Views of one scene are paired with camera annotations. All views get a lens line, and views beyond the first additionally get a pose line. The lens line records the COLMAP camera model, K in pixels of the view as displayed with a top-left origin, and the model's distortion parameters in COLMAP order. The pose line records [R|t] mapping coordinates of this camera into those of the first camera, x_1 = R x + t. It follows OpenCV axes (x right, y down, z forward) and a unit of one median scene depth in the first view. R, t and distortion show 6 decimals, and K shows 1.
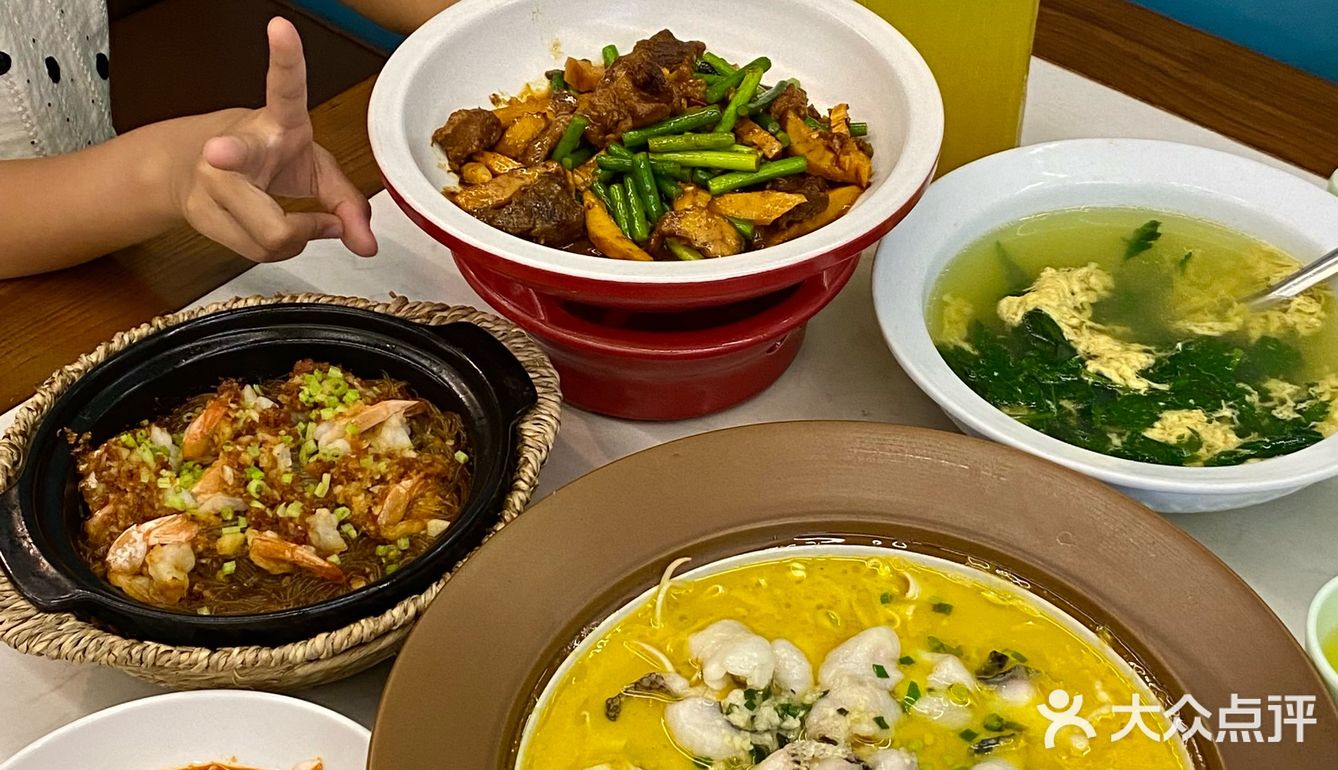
lens RADIAL K [[1636.1, 0, 669.0], [0, 1636.1, 385.0], [0, 0, 1]] dist [0.124194, -0.002723]
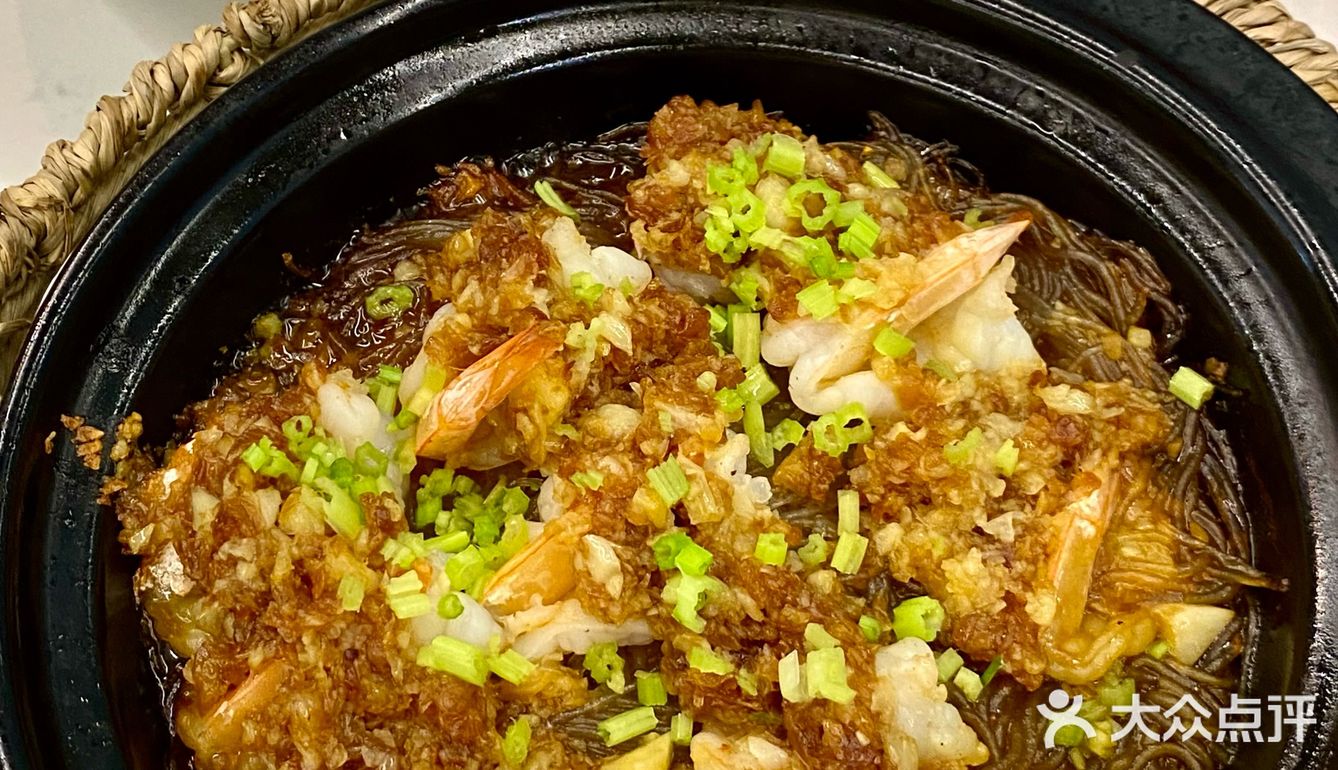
lens RADIAL K [[1636.1, 0, 669.0], [0, 1636.1, 385.0], [0, 0, 1]] dist [0.124194, -0.002723]
pose [[0.996948, -0.072647, 0.028570, -0.254479], [0.059285, 0.942703, 0.328324, -0.081031], [-0.050785, -0.325628, 0.944133, 0.691473]]
